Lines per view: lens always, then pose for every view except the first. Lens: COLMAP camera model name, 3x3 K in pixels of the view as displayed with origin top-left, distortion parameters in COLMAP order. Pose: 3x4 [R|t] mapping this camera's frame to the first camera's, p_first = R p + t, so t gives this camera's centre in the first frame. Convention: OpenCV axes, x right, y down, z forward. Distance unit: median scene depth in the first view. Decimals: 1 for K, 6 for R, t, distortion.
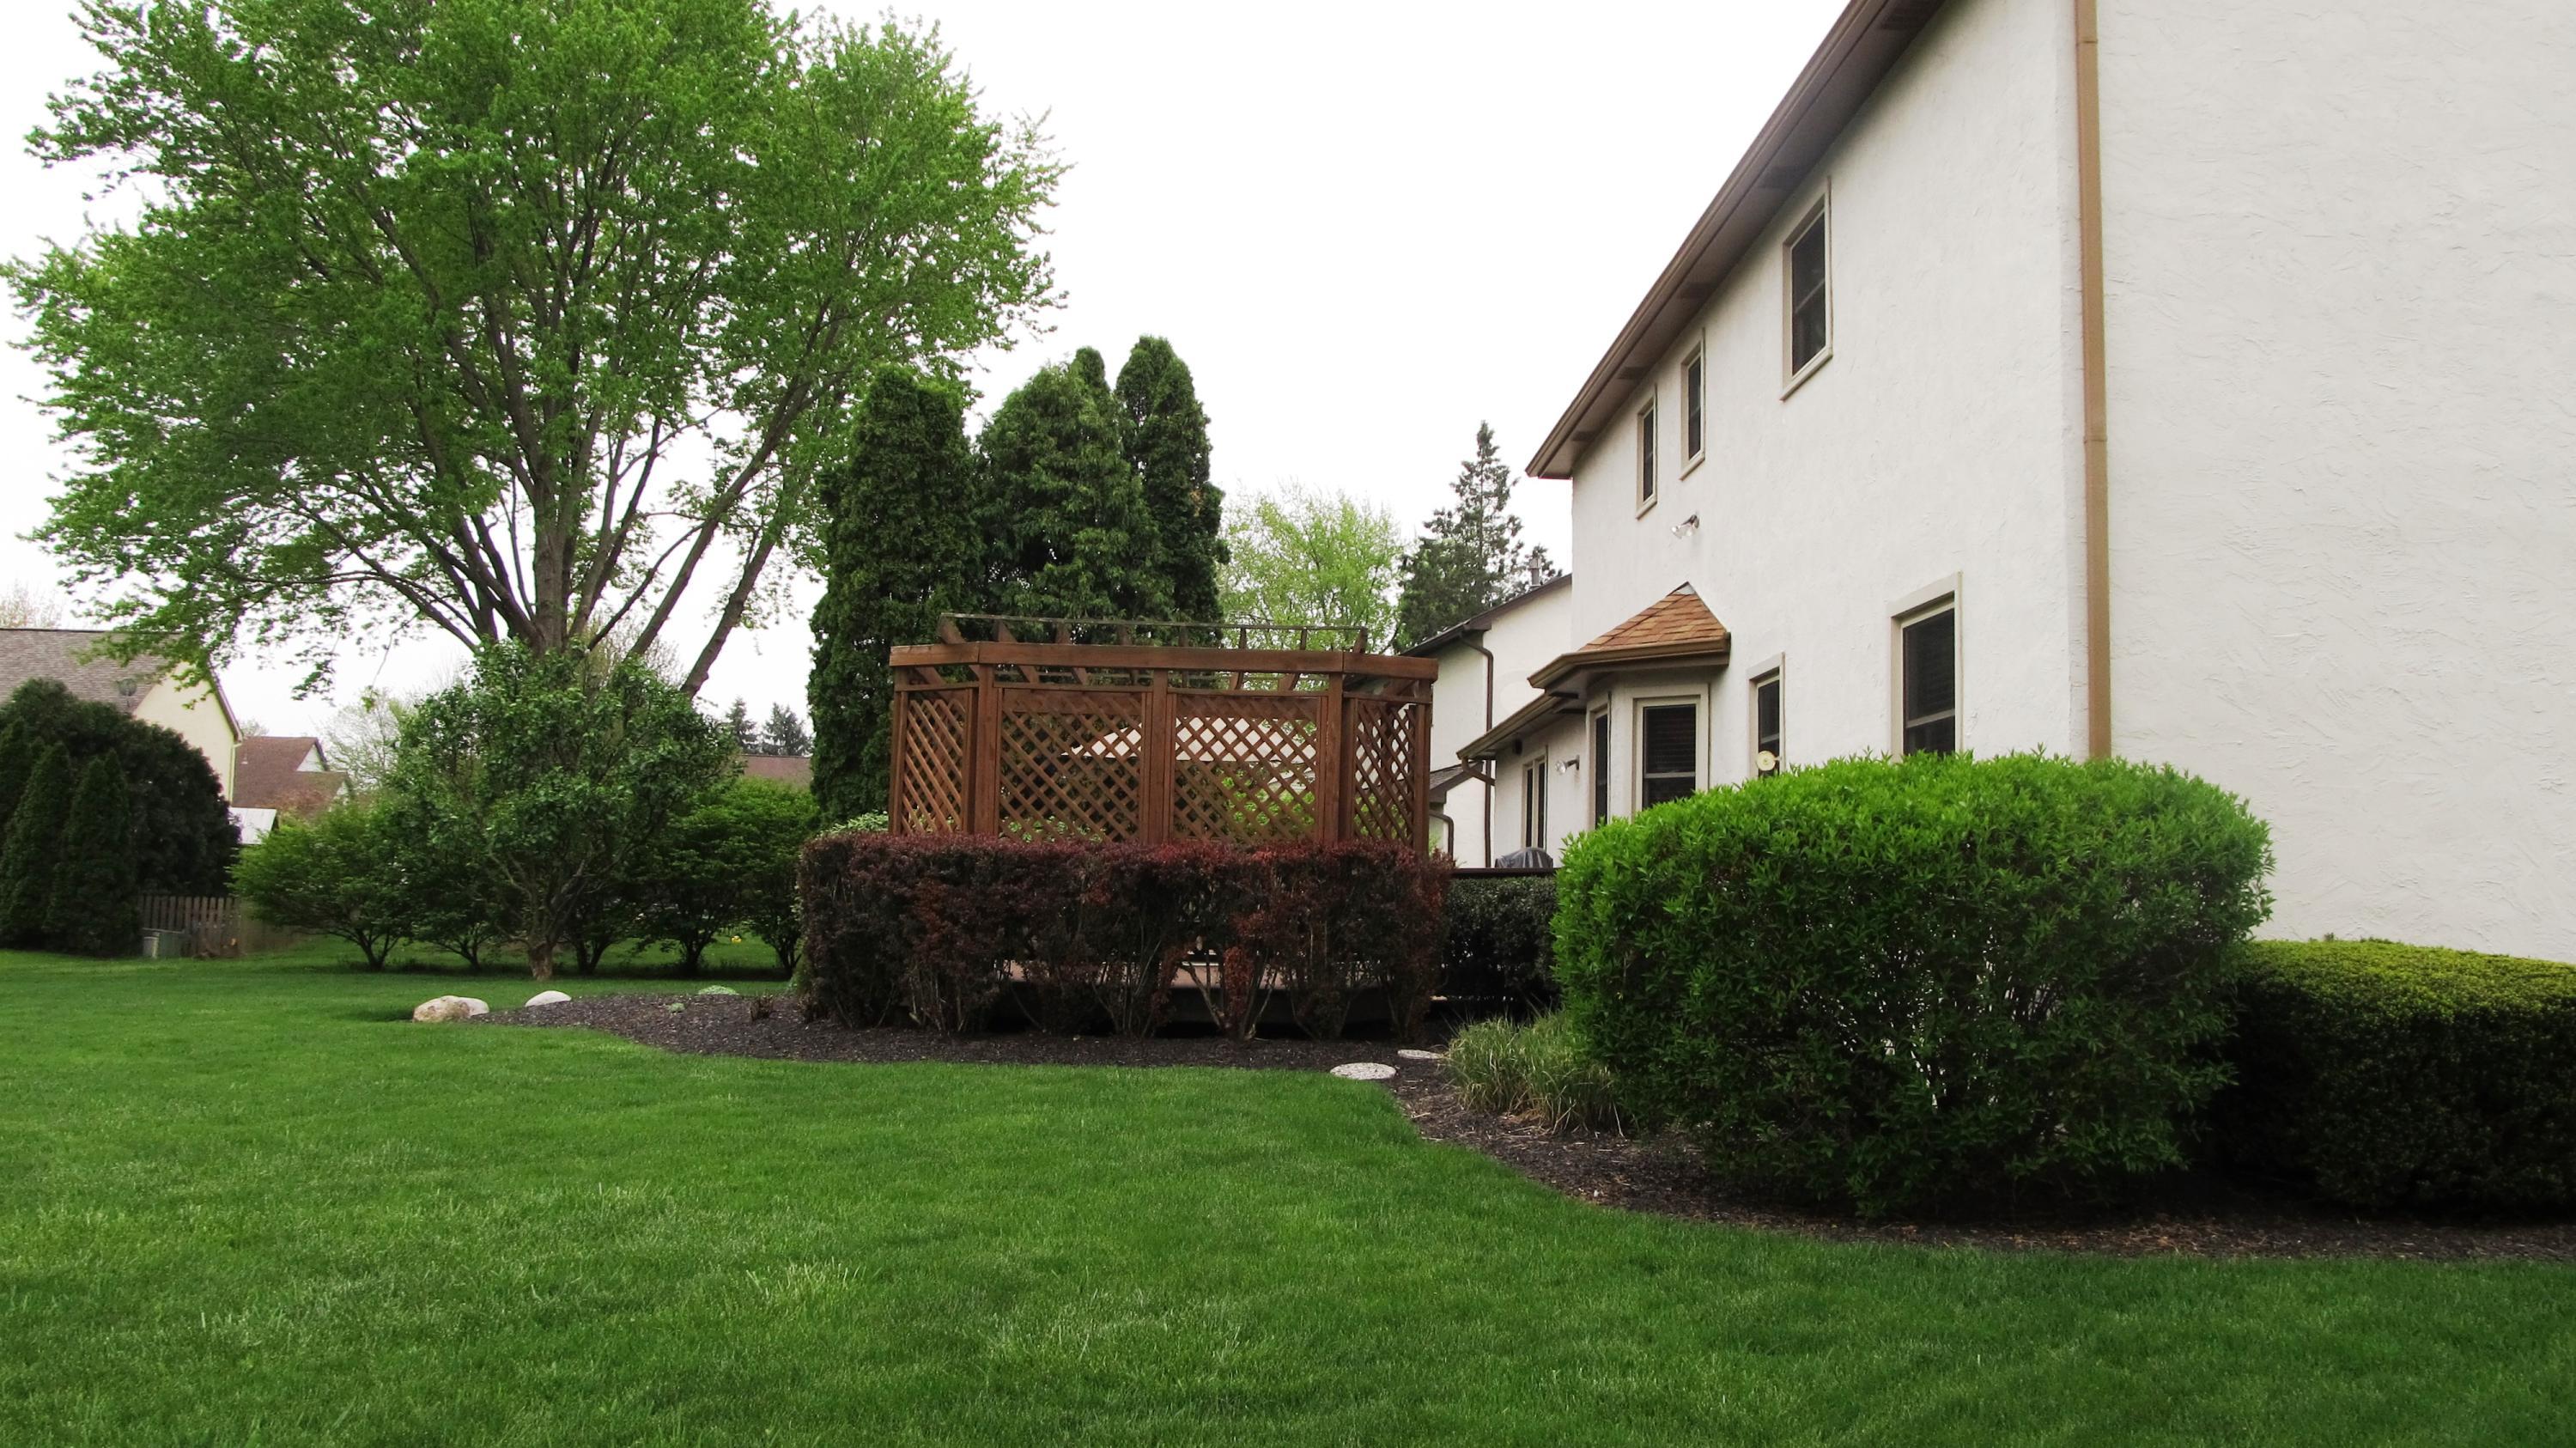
lens RADIAL K [[2140.7, 0, 1280.7], [0, 2140.7, 729.8], [0, 0, 1]] dist [-0.058594, 0.019744]
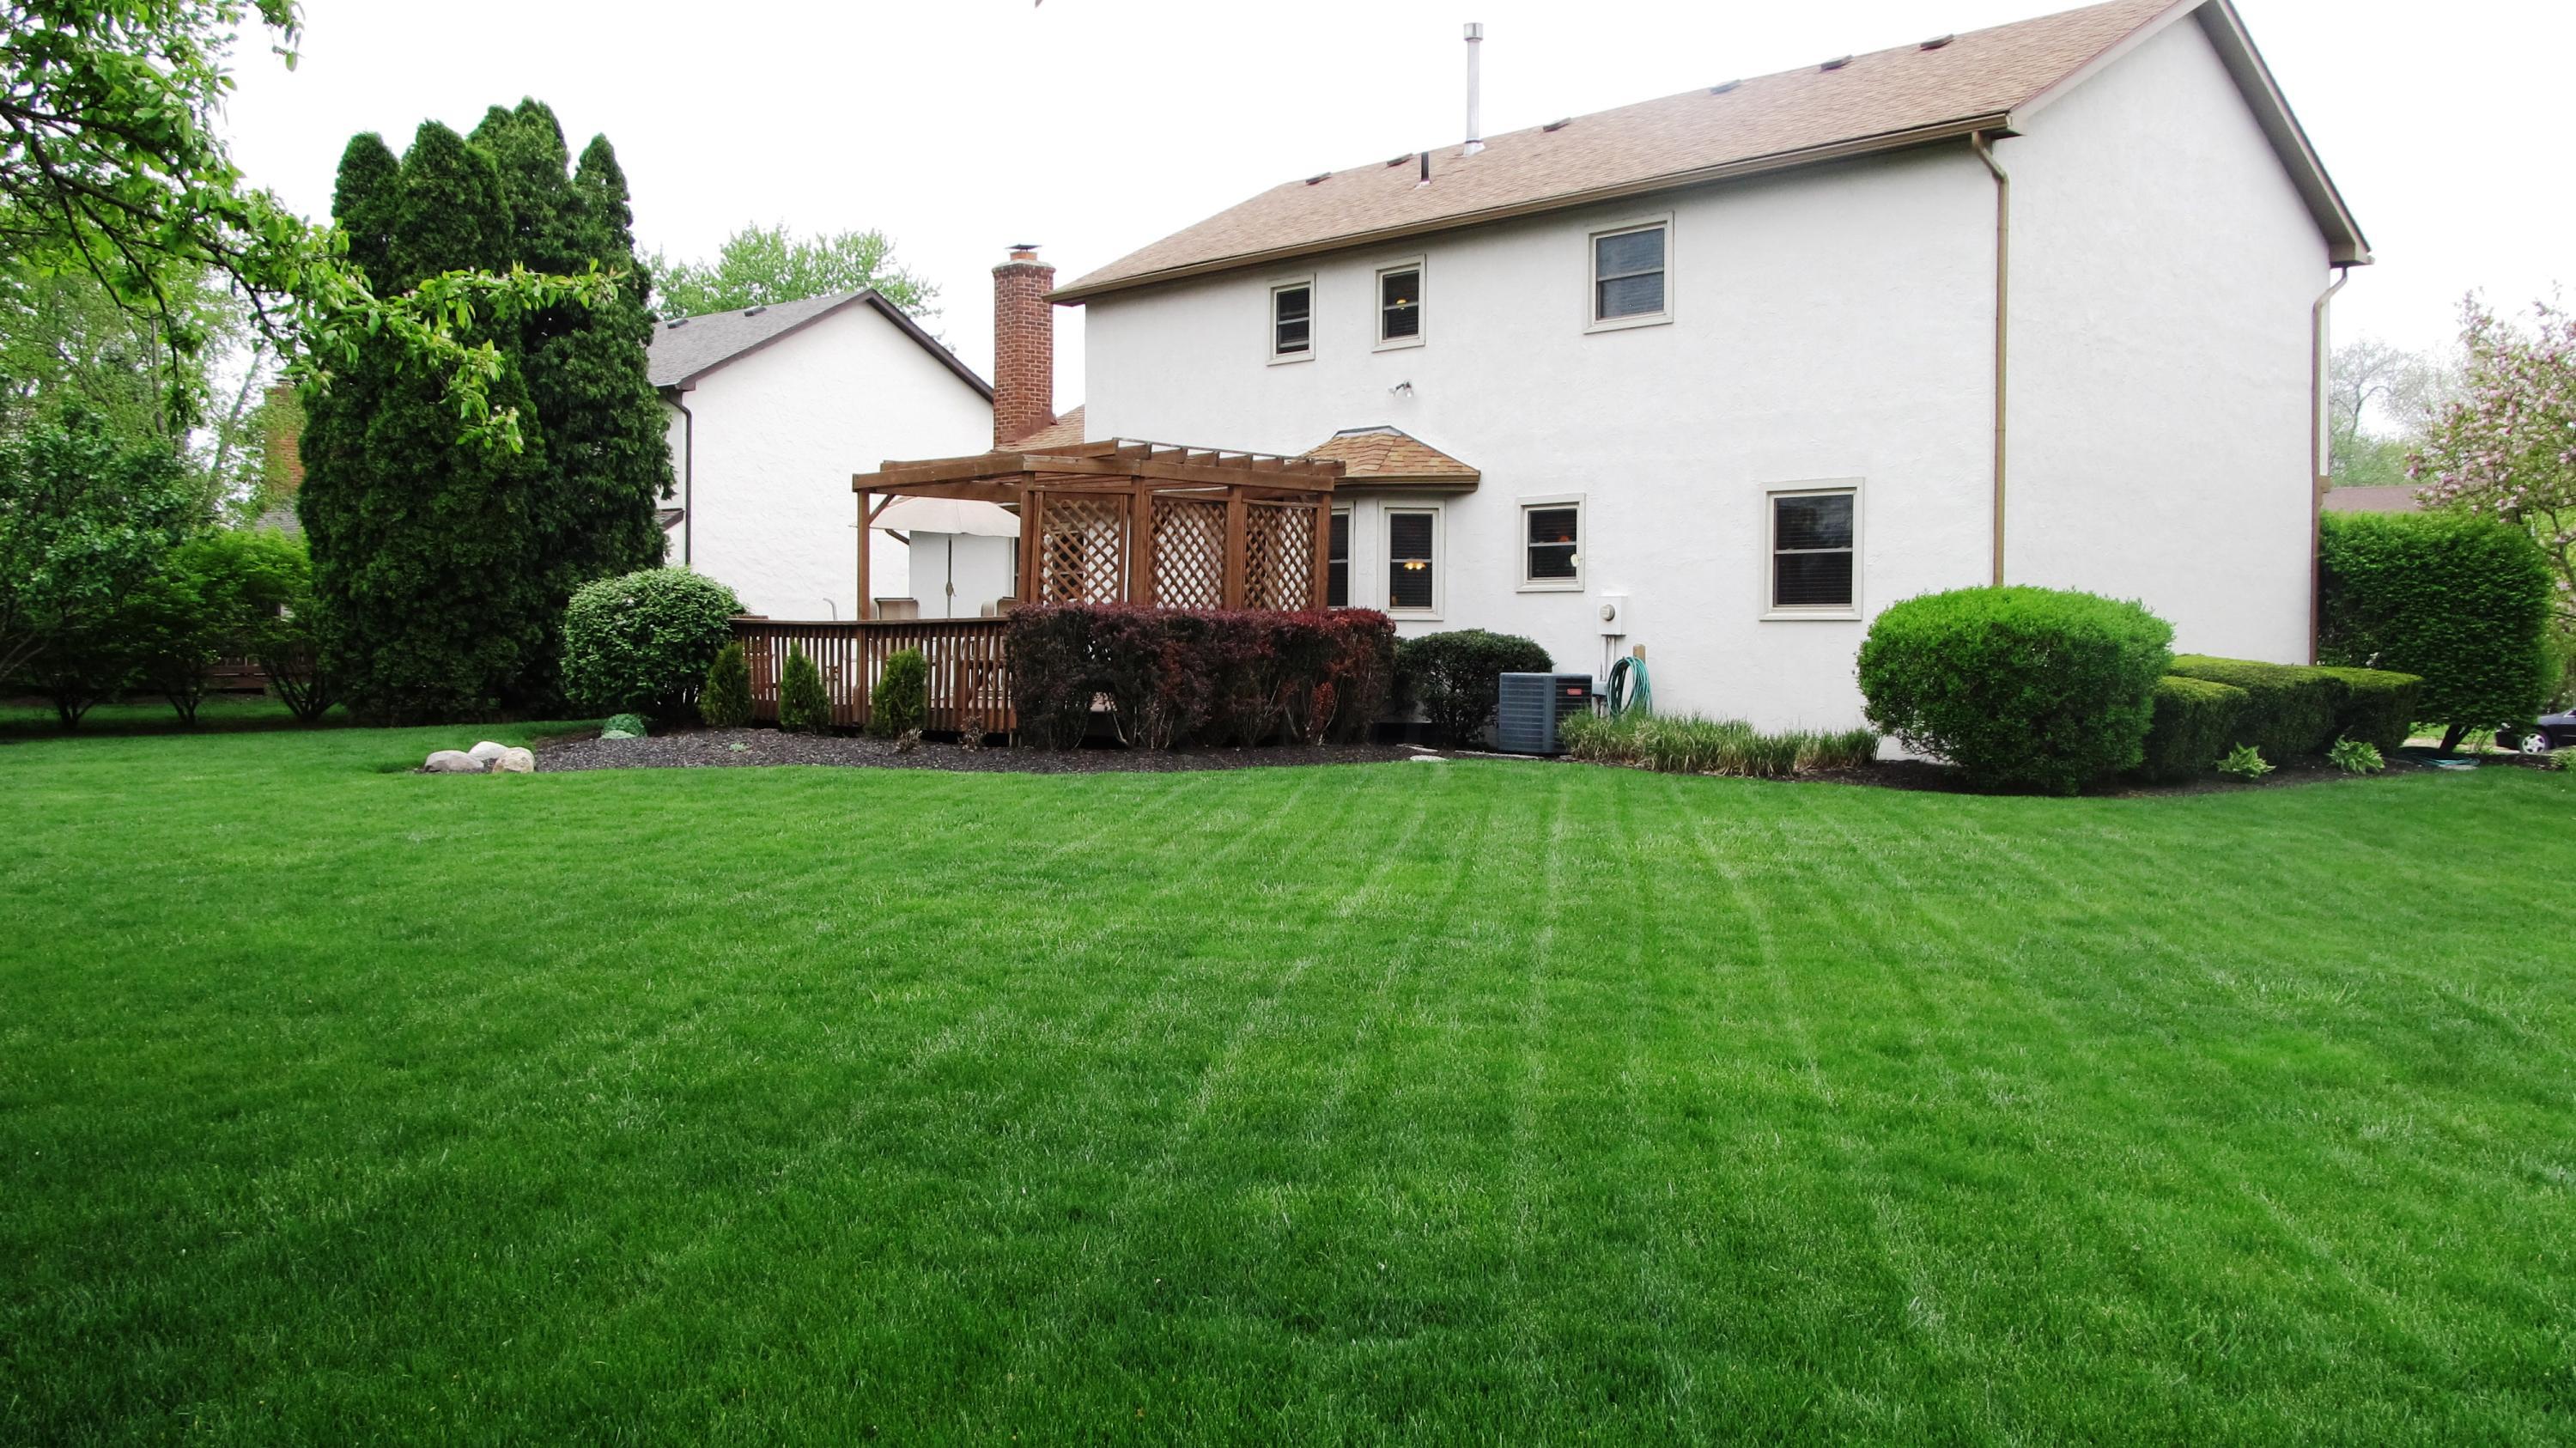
lens RADIAL K [[2140.7, 0, 1307.3], [0, 2140.7, 712.6], [0, 0, 1]] dist [-0.058594, 0.019744]
pose [[0.754613, -0.033453, 0.655317, -0.549747], [-0.047228, 0.993340, 0.105094, -0.017553], [-0.654468, -0.110254, 0.748007, -0.051967]]
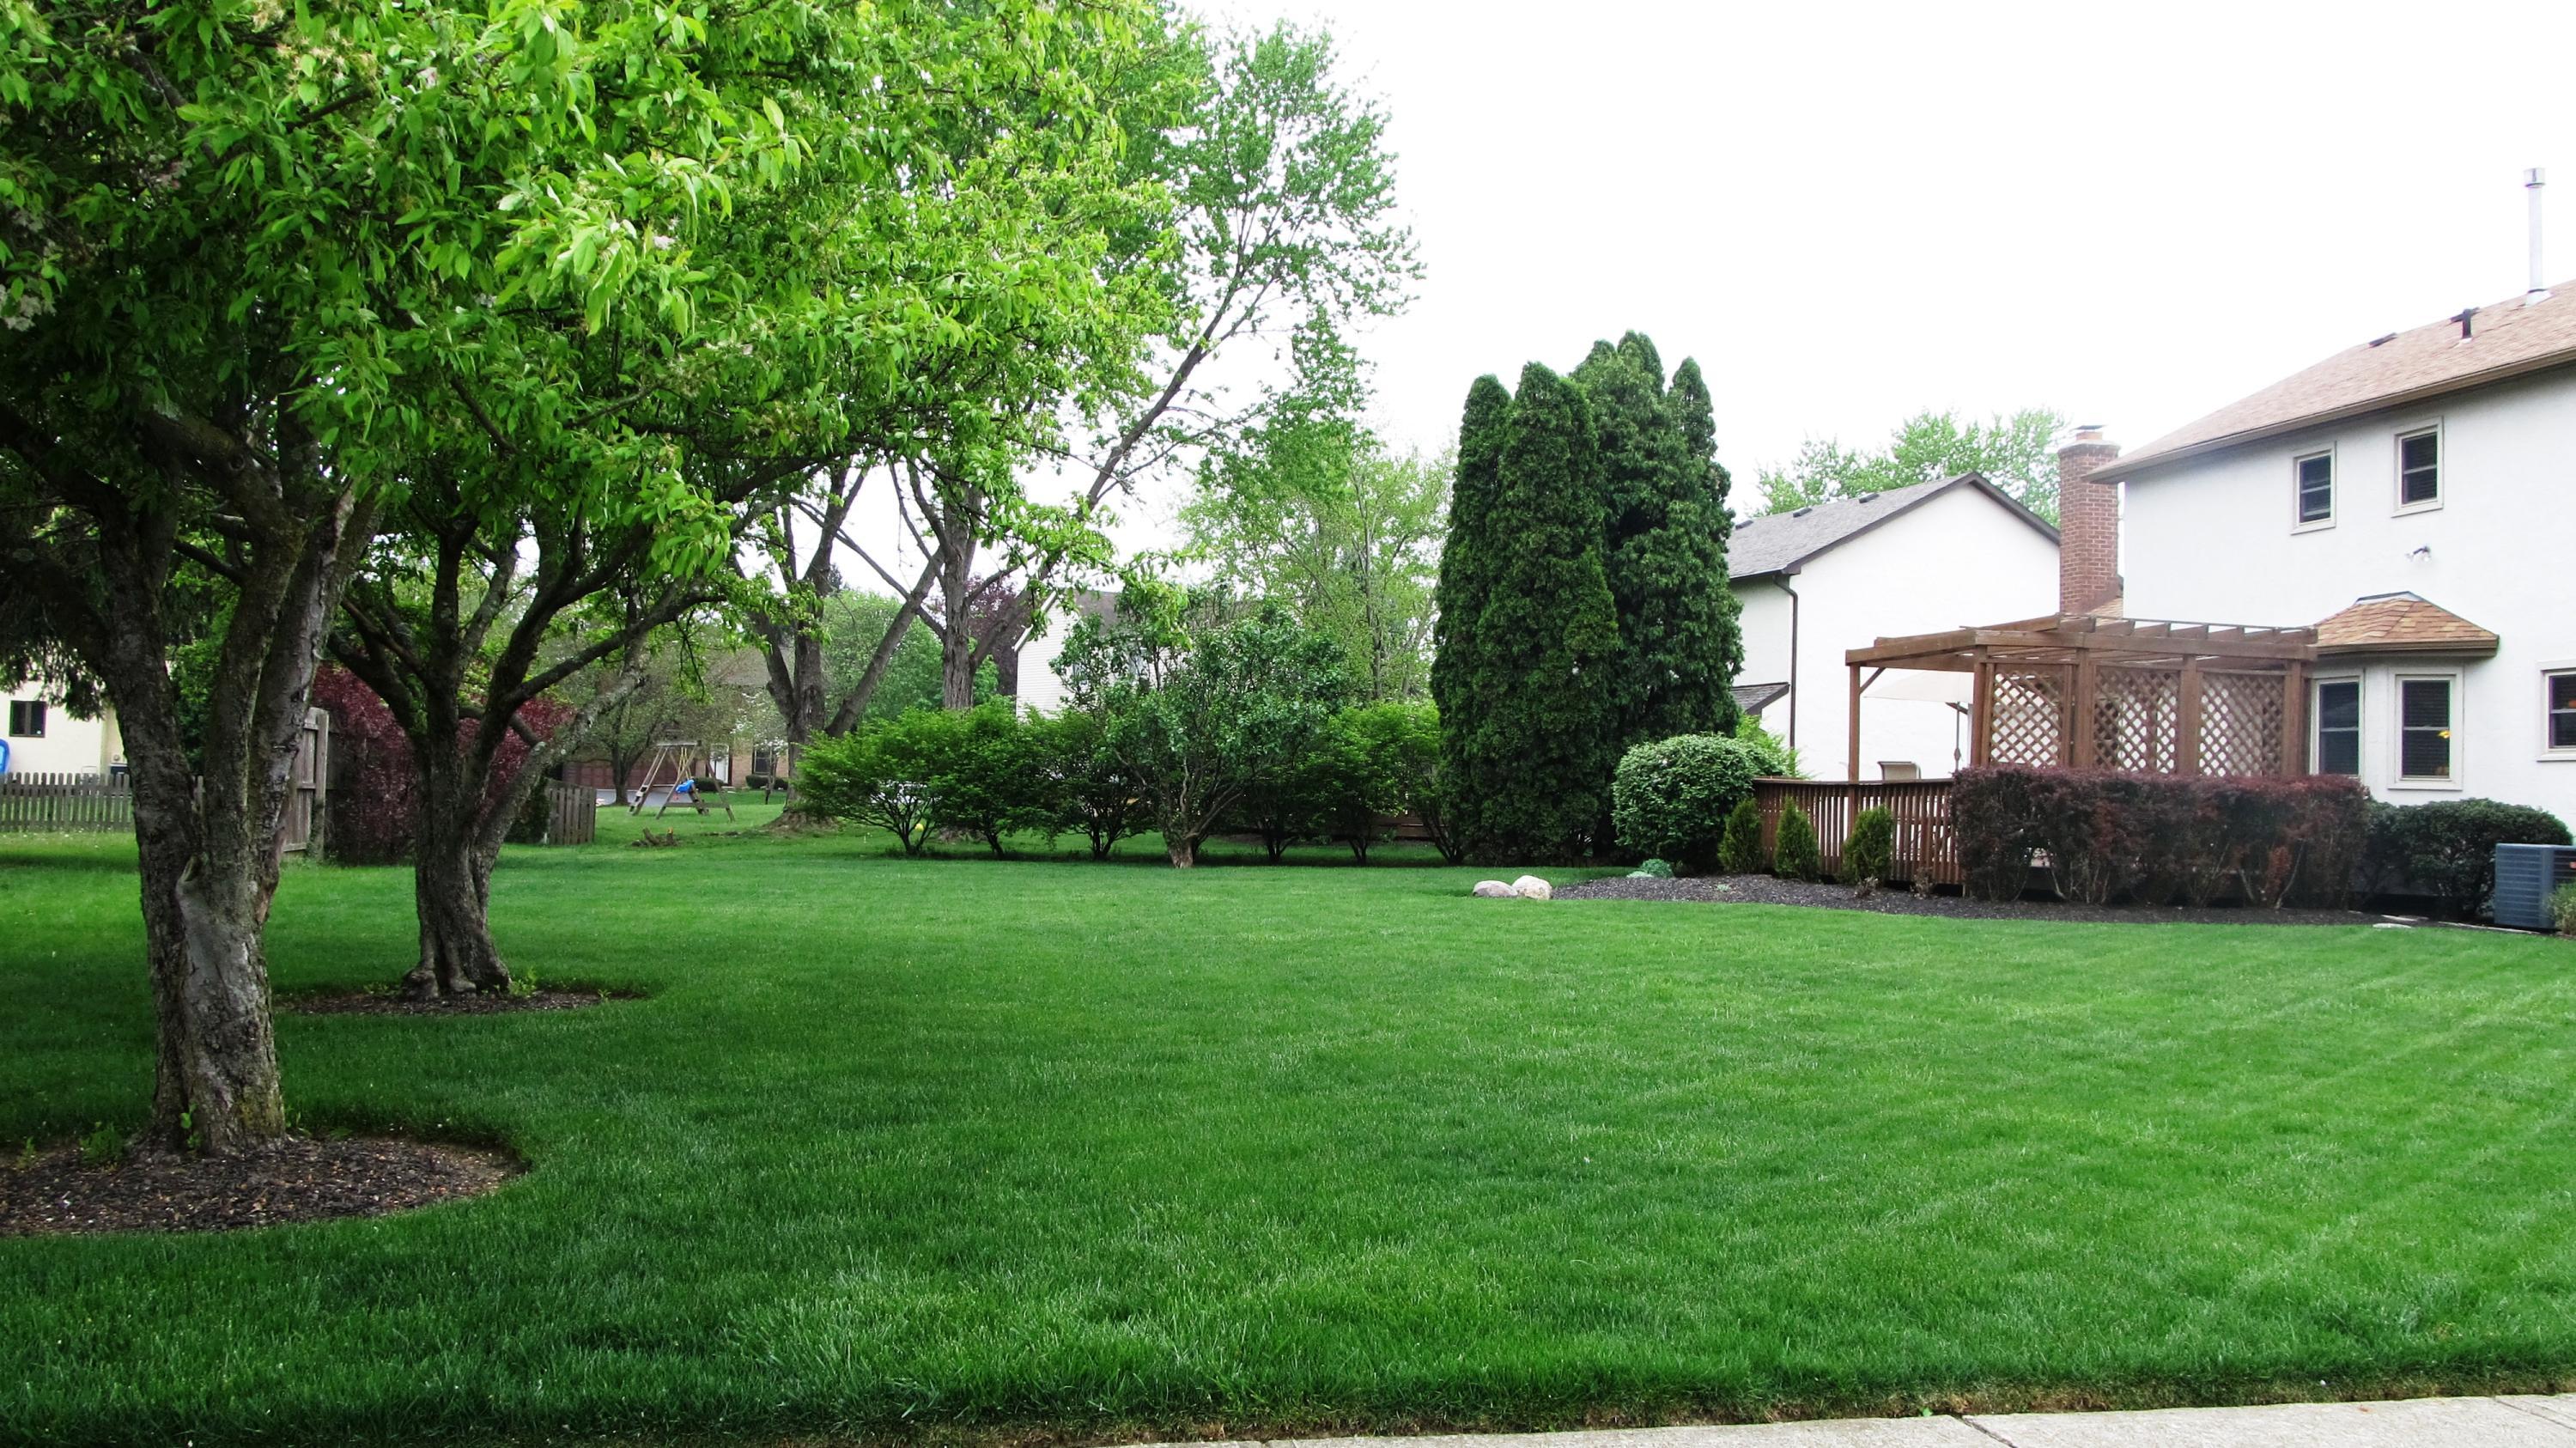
lens RADIAL K [[2140.7, 0, 1304.9], [0, 2140.7, 718.3], [0, 0, 1]] dist [-0.058594, 0.019744]
pose [[0.988007, 0.016501, 0.153524, -0.508958], [-0.023896, 0.998635, 0.046447, -0.022030], [-0.152548, -0.049559, 0.987053, -0.191850]]
